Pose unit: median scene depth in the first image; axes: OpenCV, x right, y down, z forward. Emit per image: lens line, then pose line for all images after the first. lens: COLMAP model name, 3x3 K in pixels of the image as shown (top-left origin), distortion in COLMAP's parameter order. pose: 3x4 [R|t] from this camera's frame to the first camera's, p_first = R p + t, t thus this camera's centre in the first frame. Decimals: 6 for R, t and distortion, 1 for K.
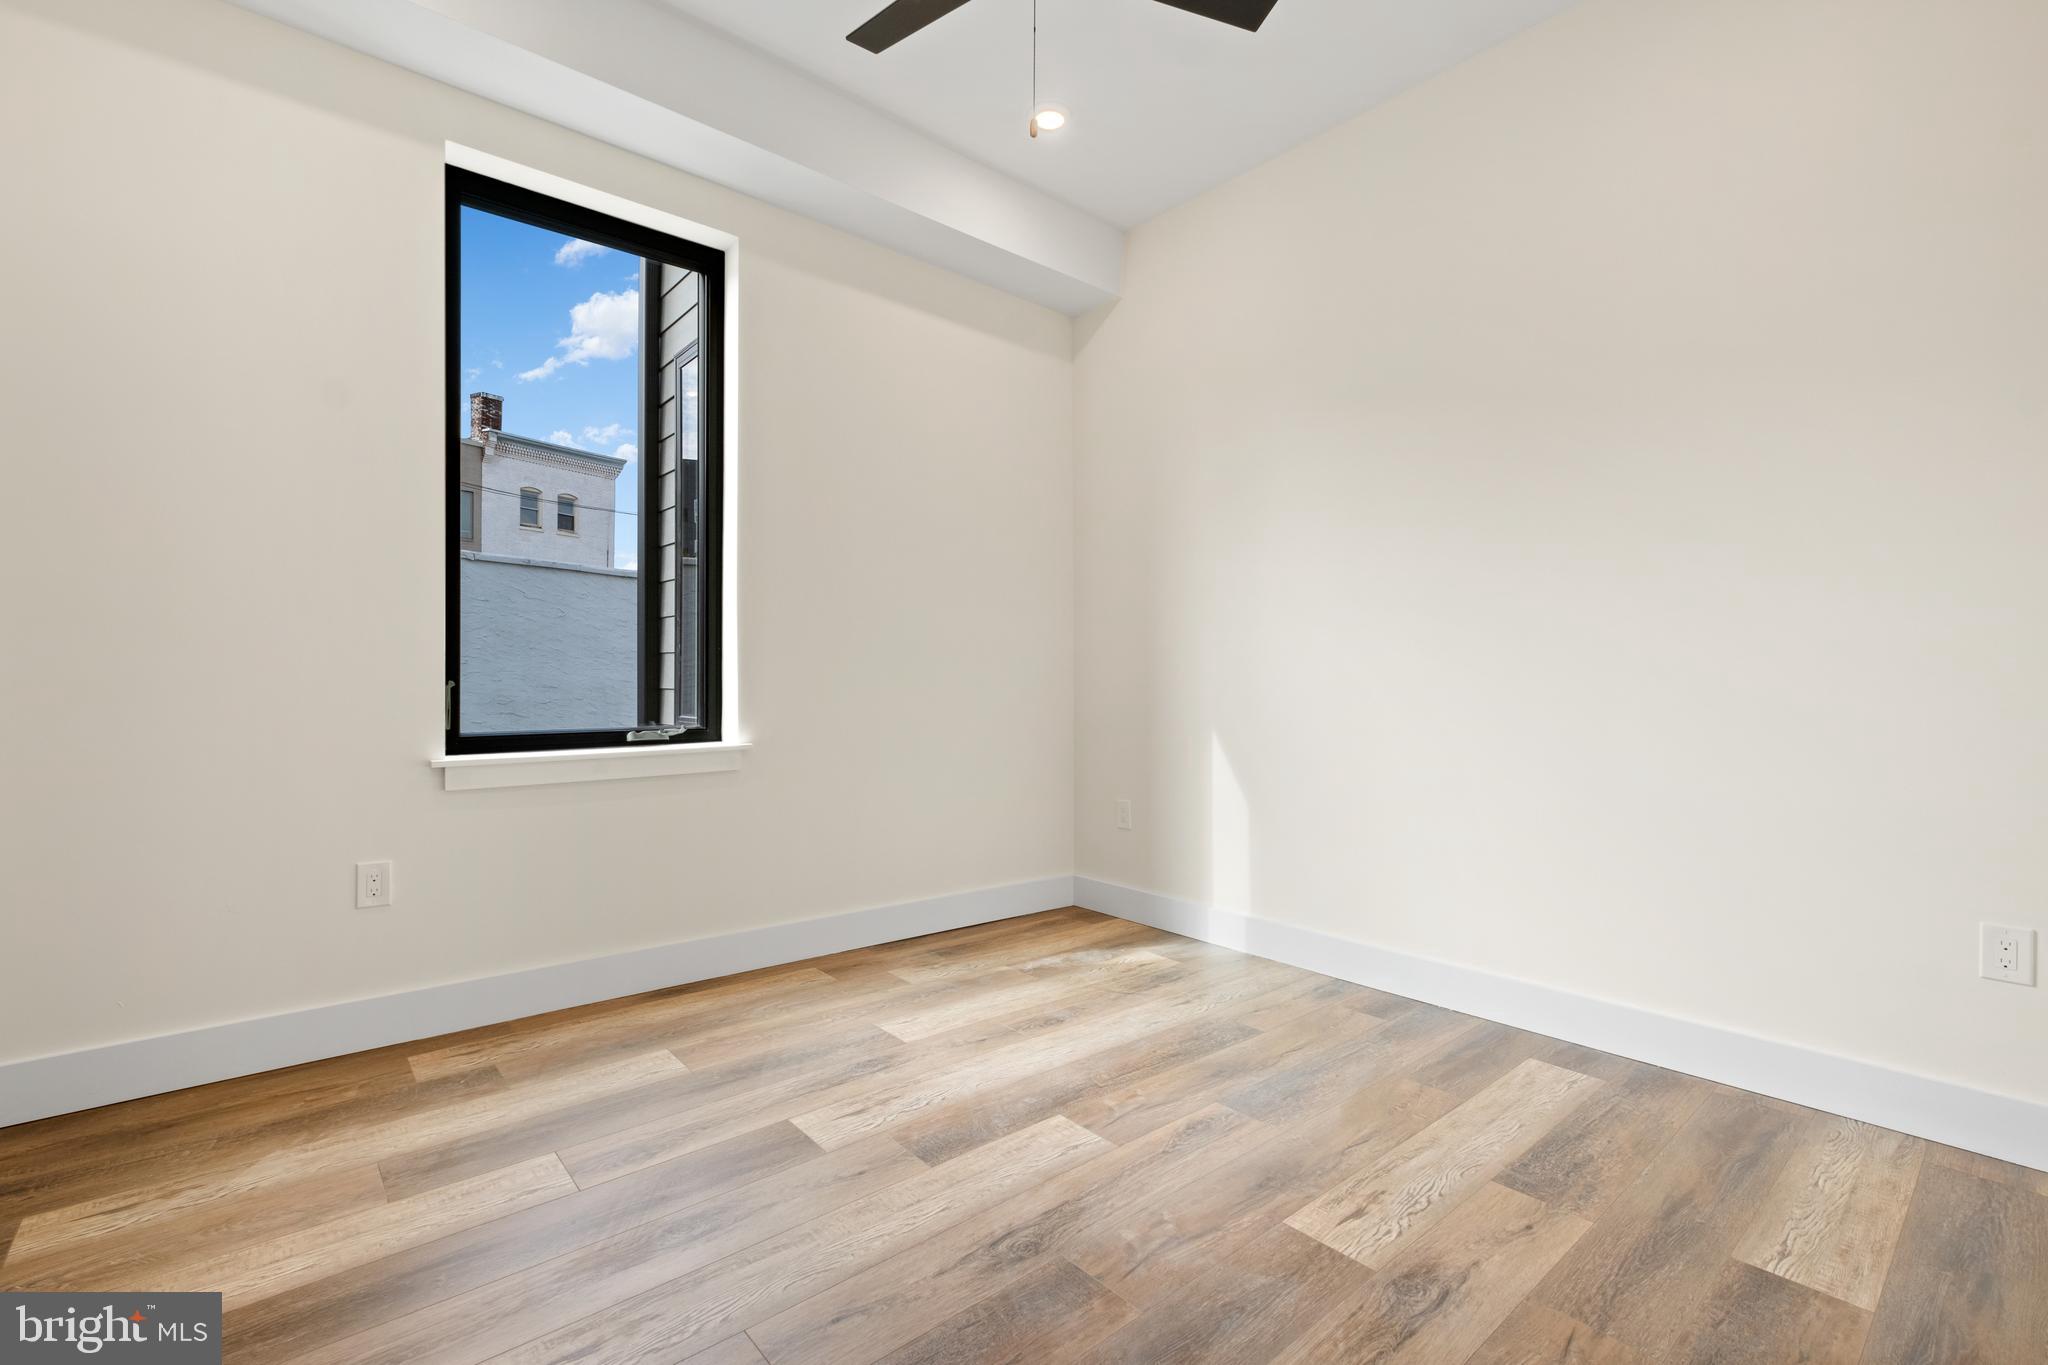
lens RADIAL K [[897.7, 0, 1030.1], [0, 897.7, 672.9], [0, 0, 1]] dist [-0.002156, -0.000370]
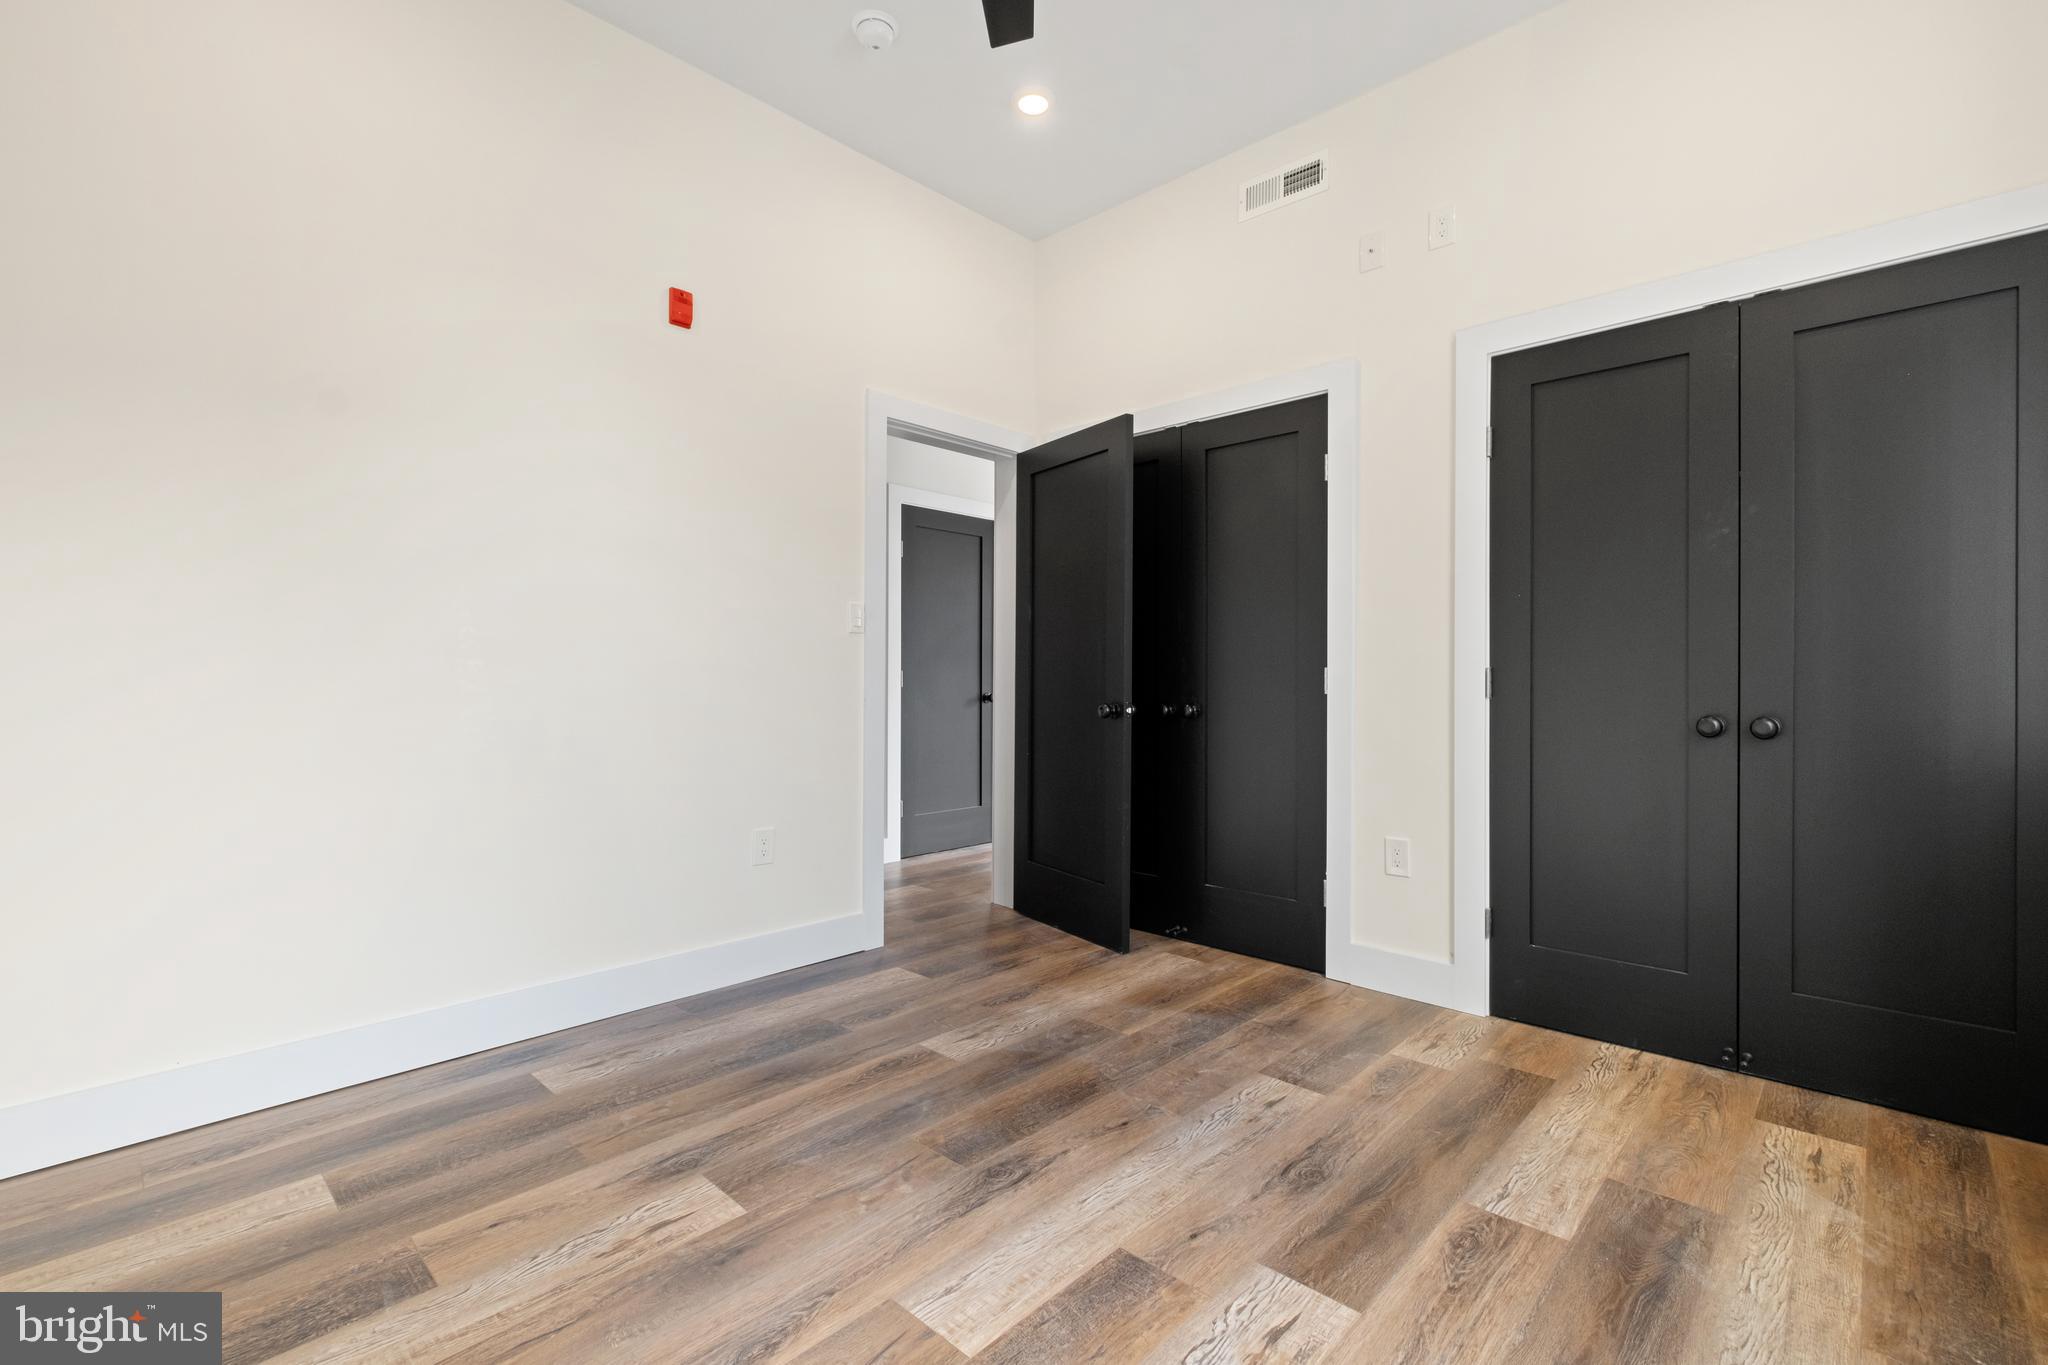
lens RADIAL K [[897.7, 0, 1030.1], [0, 897.7, 672.9], [0, 0, 1]] dist [-0.002156, -0.000370]
pose [[-0.994918, -0.008691, -0.100309, 0.063835], [-0.007109, 0.999845, -0.016121, 0.018168], [0.100434, -0.015326, -0.994826, 1.816578]]
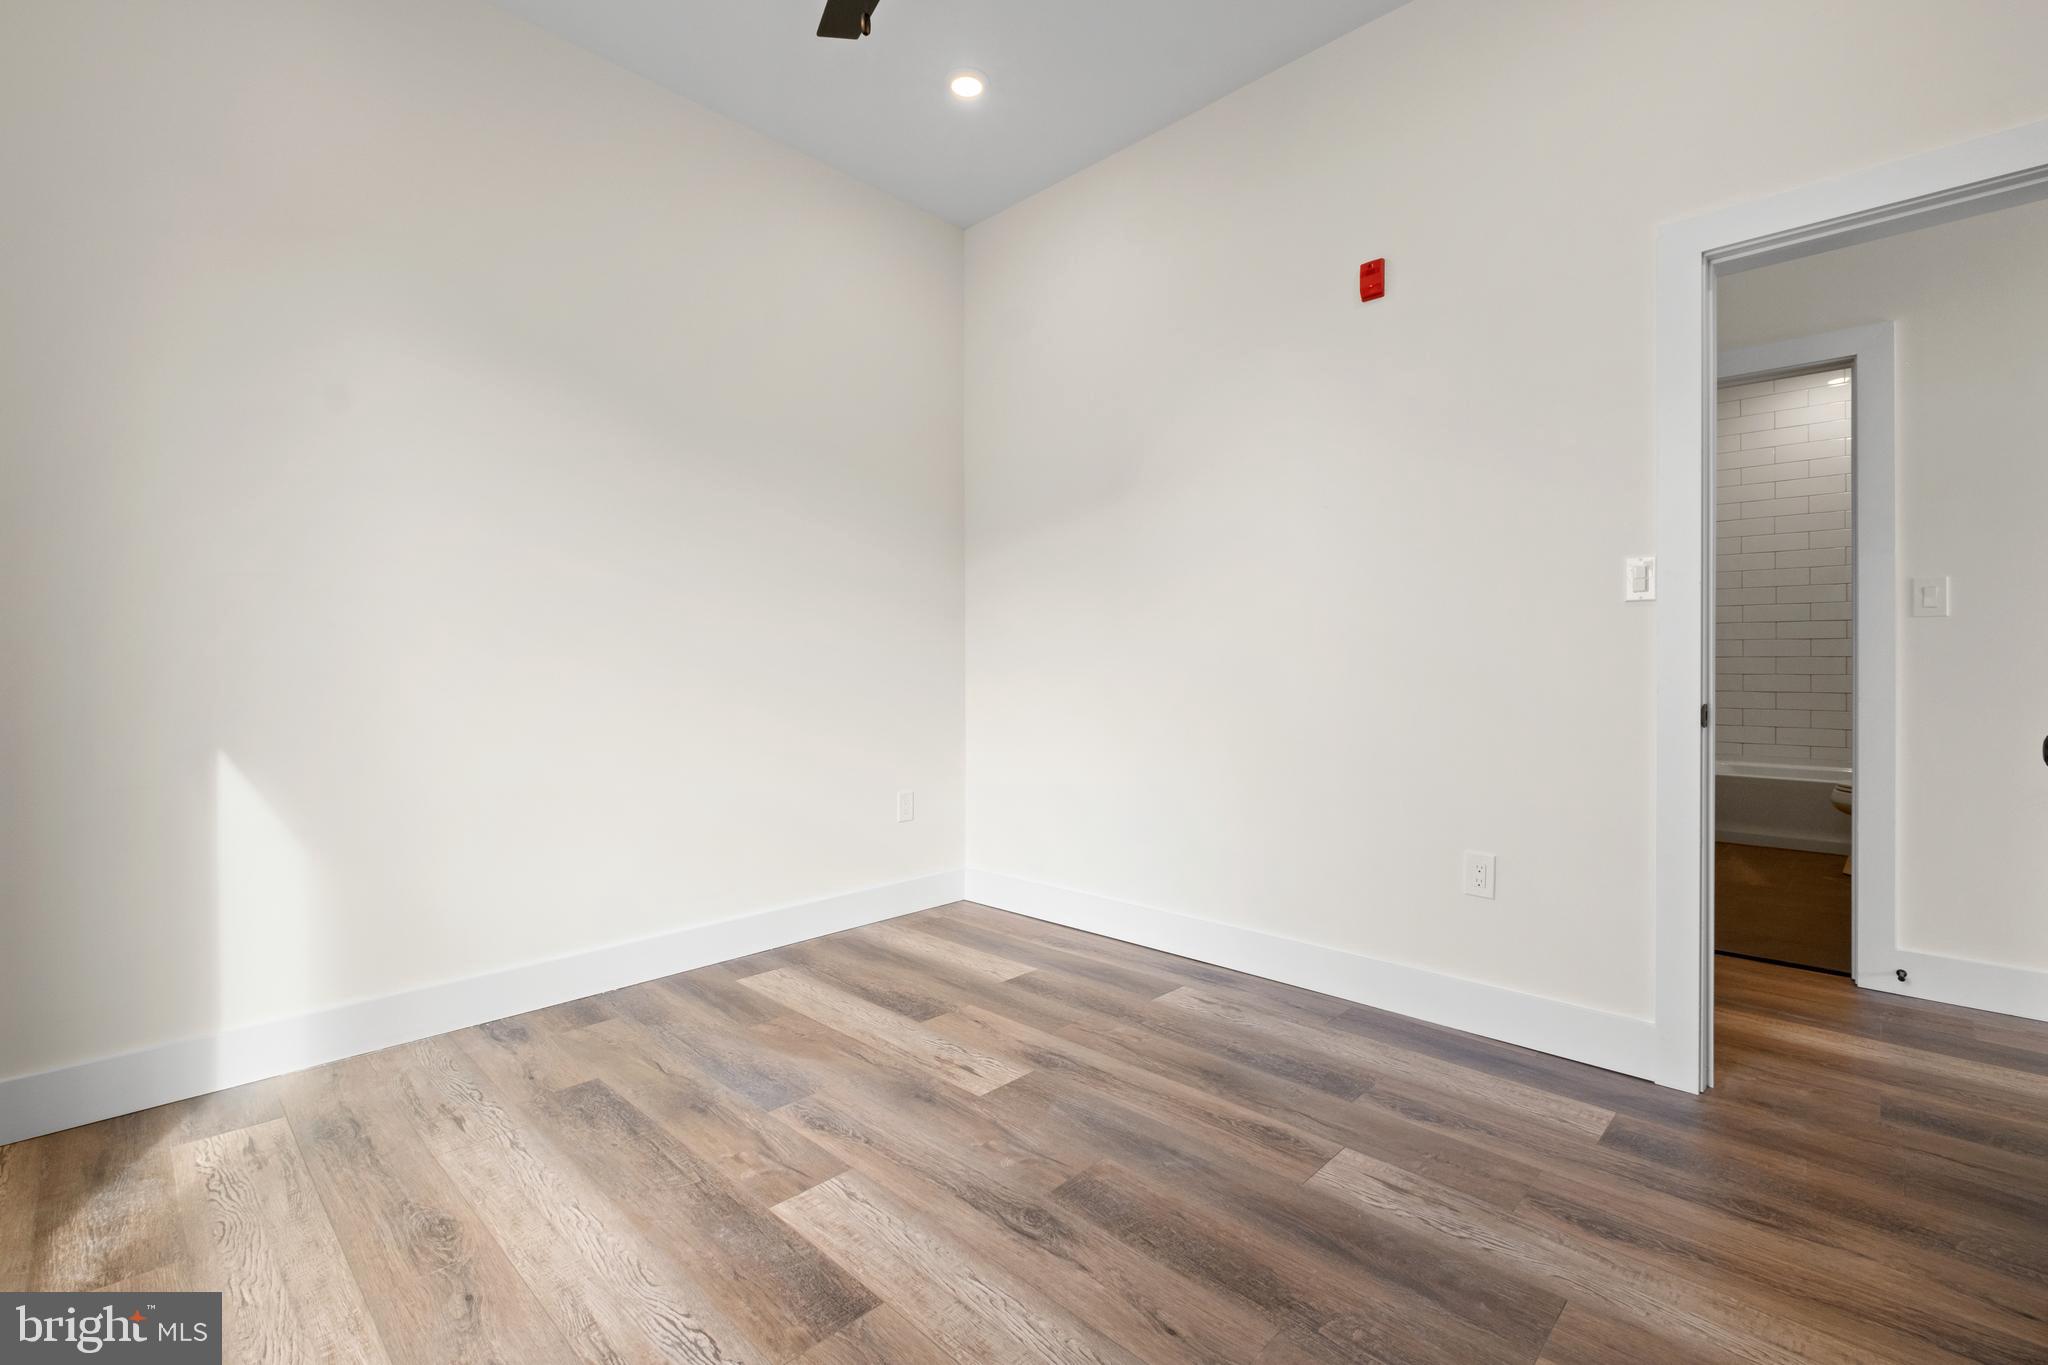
lens RADIAL K [[897.7, 0, 1030.1], [0, 897.7, 672.9], [0, 0, 1]] dist [-0.002156, -0.000370]
pose [[-0.090450, -0.012115, 0.995827, -0.865519], [-0.006706, 0.999911, 0.011555, 0.001678], [-0.995878, -0.005633, -0.090523, 0.930918]]
